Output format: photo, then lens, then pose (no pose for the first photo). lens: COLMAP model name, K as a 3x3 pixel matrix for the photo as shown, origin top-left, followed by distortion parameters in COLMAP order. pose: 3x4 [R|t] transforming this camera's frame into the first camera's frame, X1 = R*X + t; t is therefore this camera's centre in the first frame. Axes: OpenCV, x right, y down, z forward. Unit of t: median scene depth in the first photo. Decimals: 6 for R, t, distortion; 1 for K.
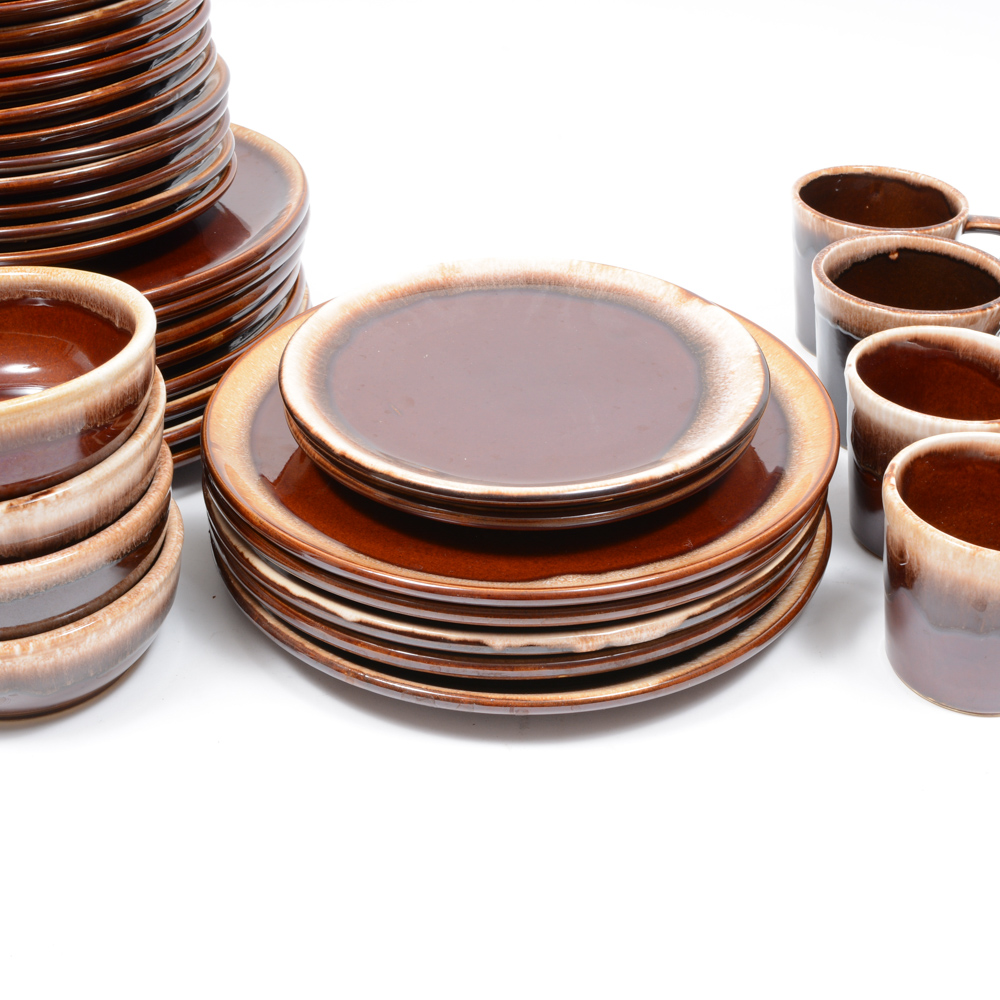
lens RADIAL K [[1535.9, 0, 500.0], [0, 1535.9, 500.0], [0, 0, 1]] dist [-0.042685, -0.054659]
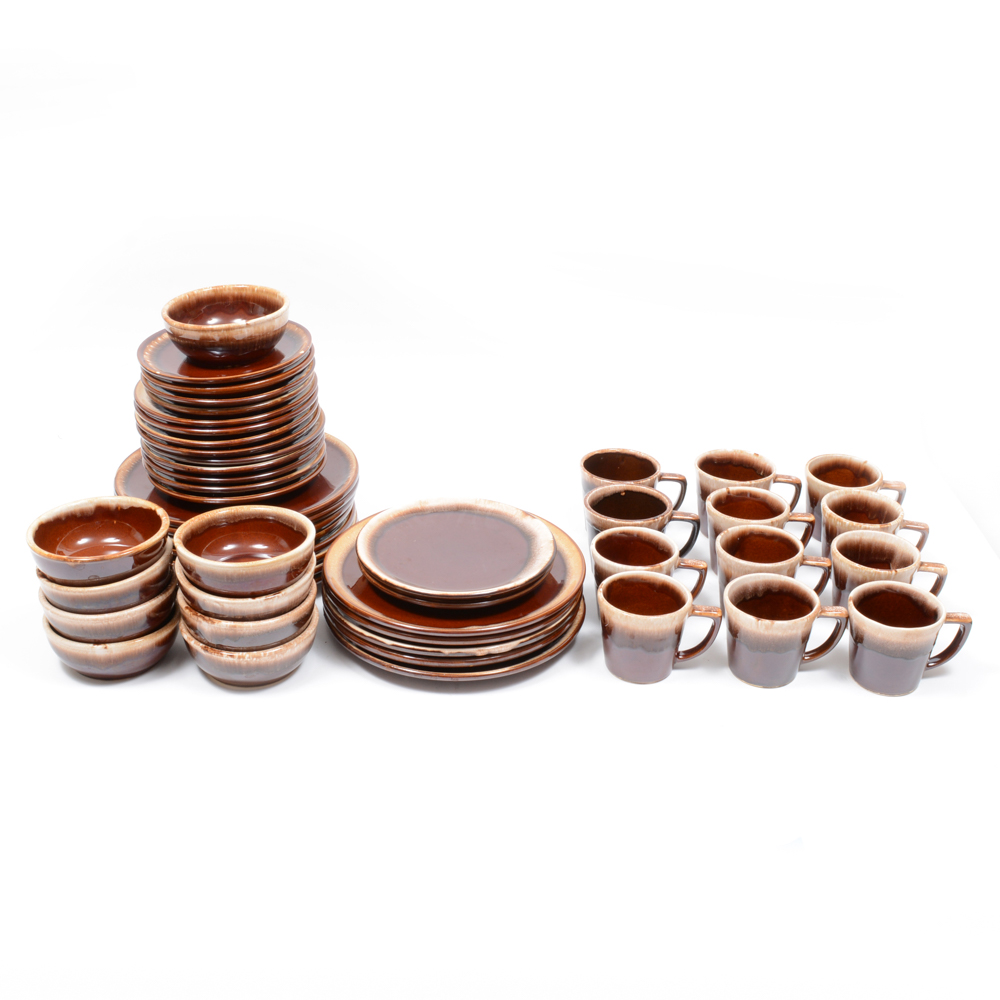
lens RADIAL K [[1208.1, 0, 461.3], [0, 1208.1, 496.7], [0, 0, 1]] dist [-0.060132, 0.013725]
pose [[0.999784, -0.002101, 0.020662, -0.016931], [0.004591, 0.992615, -0.121220, 0.076135], [-0.020254, 0.121288, 0.992411, -1.003956]]
